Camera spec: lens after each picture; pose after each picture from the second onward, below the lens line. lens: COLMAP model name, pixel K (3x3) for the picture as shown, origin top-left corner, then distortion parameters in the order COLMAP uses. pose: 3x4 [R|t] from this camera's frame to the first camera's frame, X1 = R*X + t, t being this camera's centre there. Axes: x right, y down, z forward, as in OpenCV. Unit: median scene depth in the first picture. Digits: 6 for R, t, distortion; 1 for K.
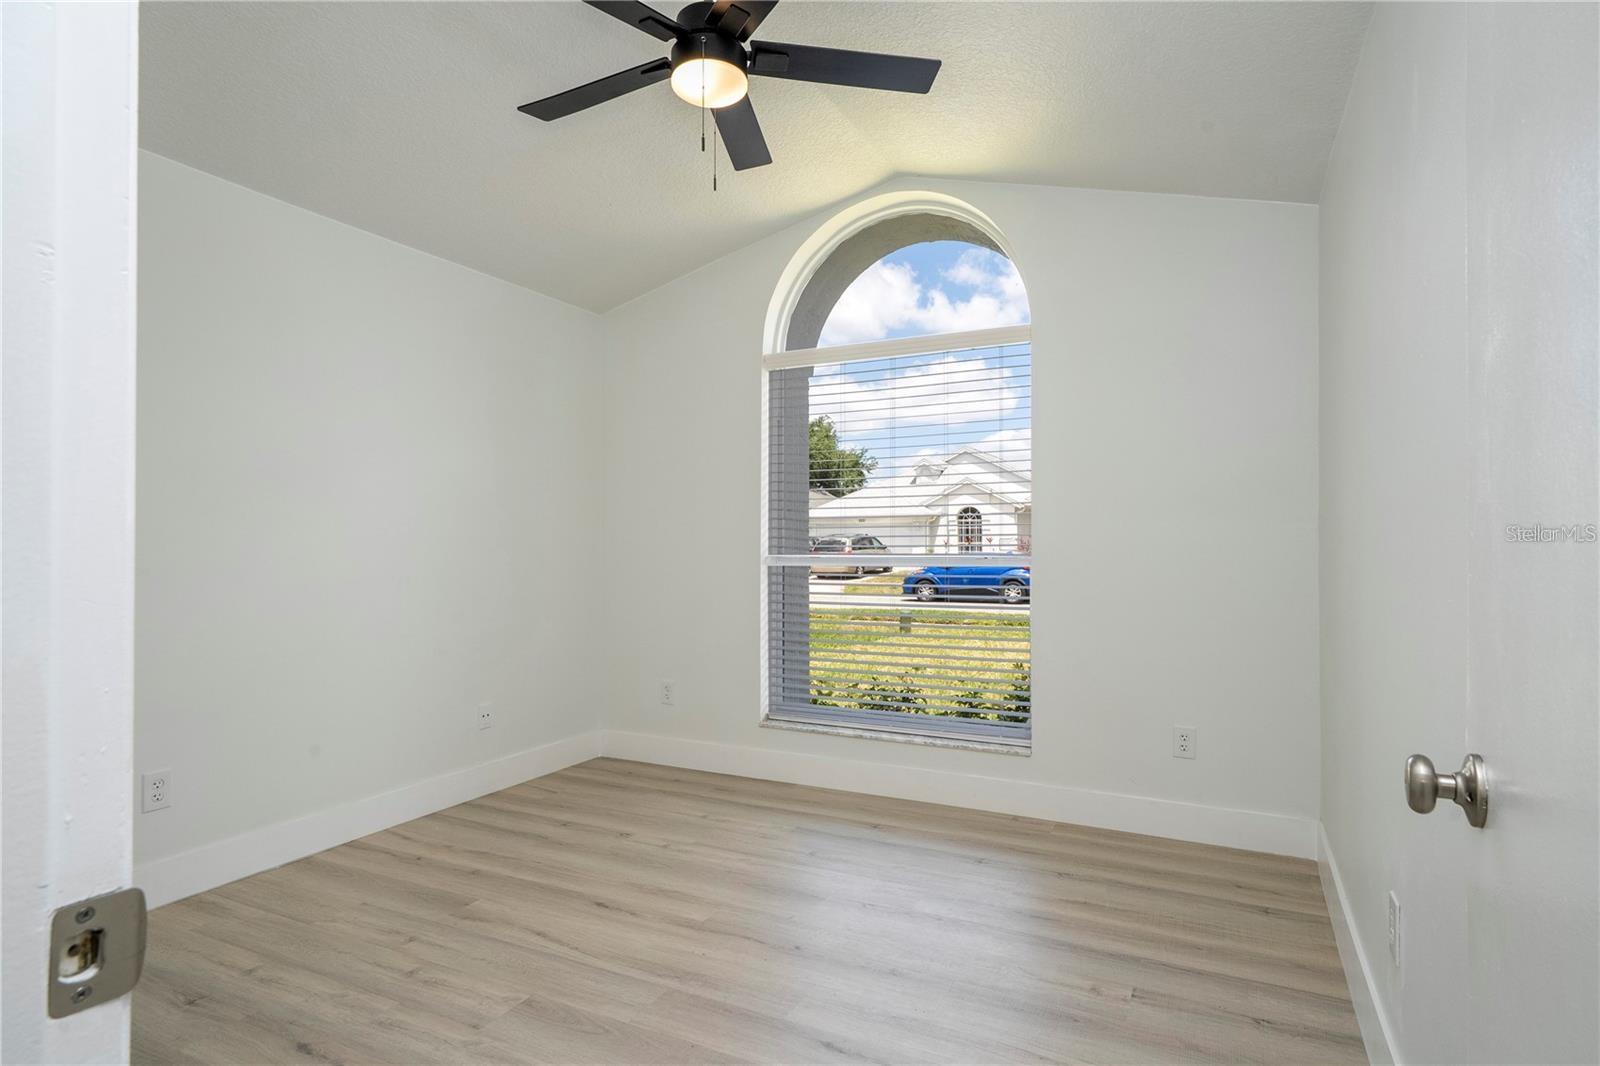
lens RADIAL K [[863.8, 0, 801.8], [0, 863.8, 533.5], [0, 0, 1]] dist [0.000434, -0.000017]
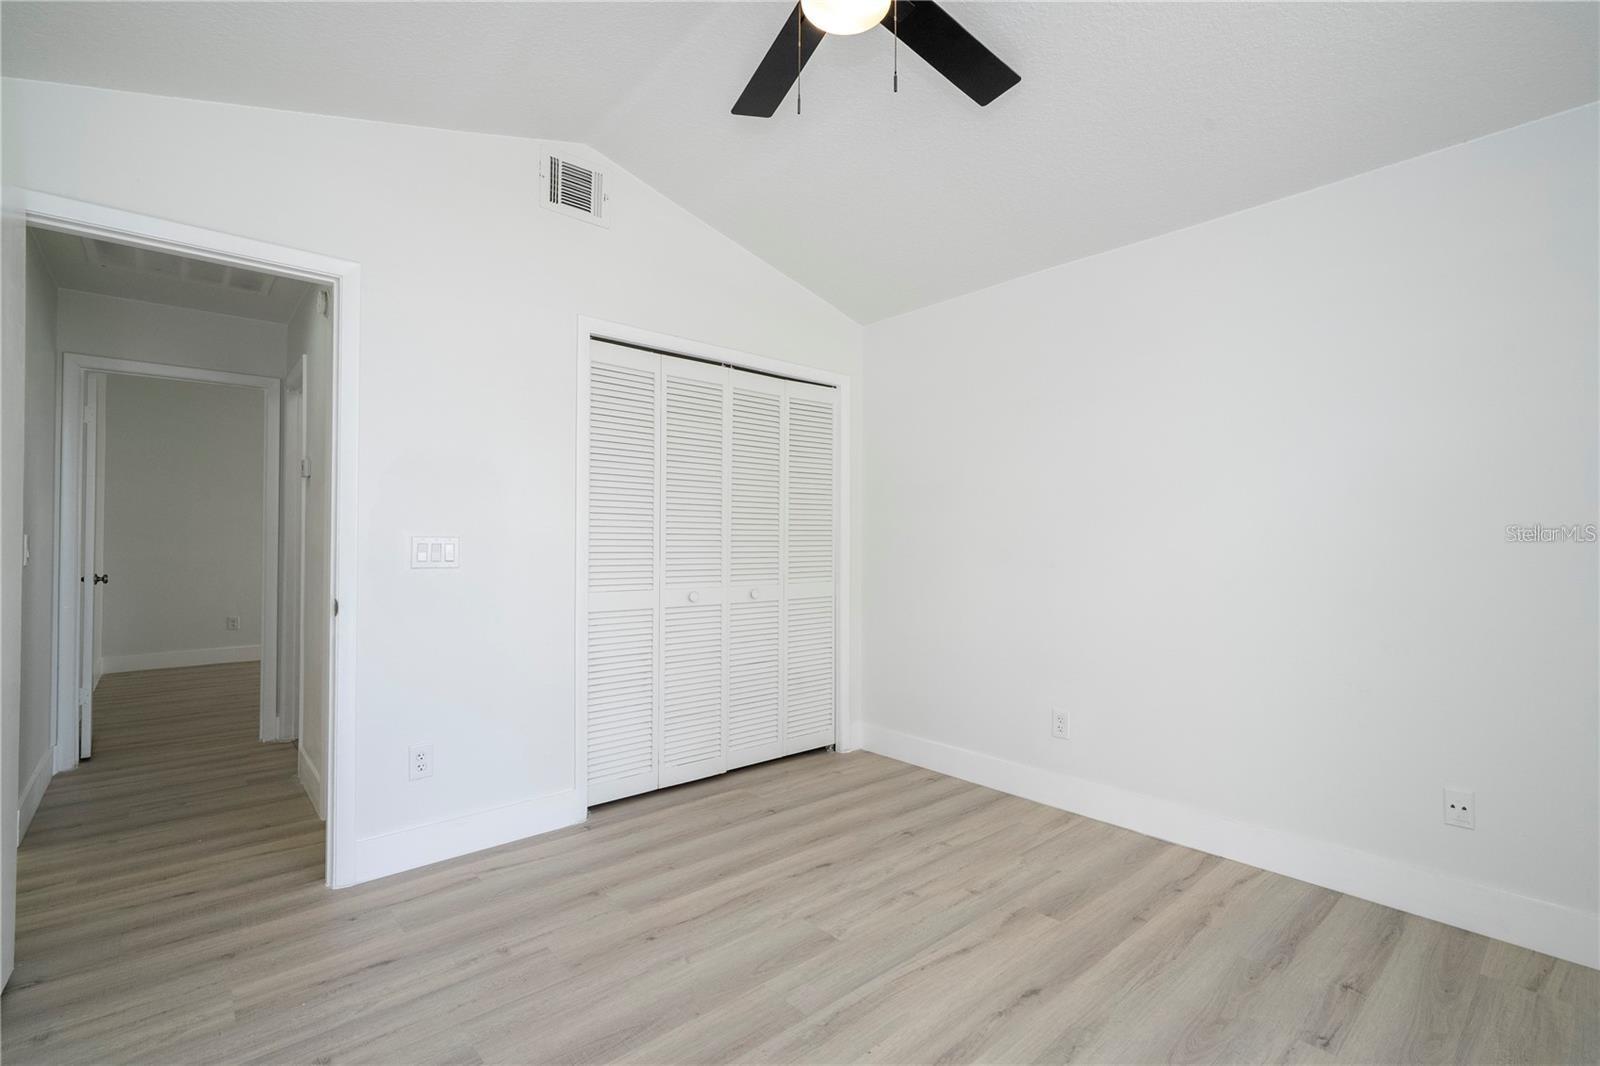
lens RADIAL K [[728.1, 0, 807.4], [0, 728.1, 537.3], [0, 0, 1]] dist [-0.000100, 0.000575]
pose [[-0.380505, -0.007278, -0.924750, 0.485236], [0.007460, 0.999912, -0.010939, 0.010384], [0.924749, -0.011061, -0.380417, 1.082978]]
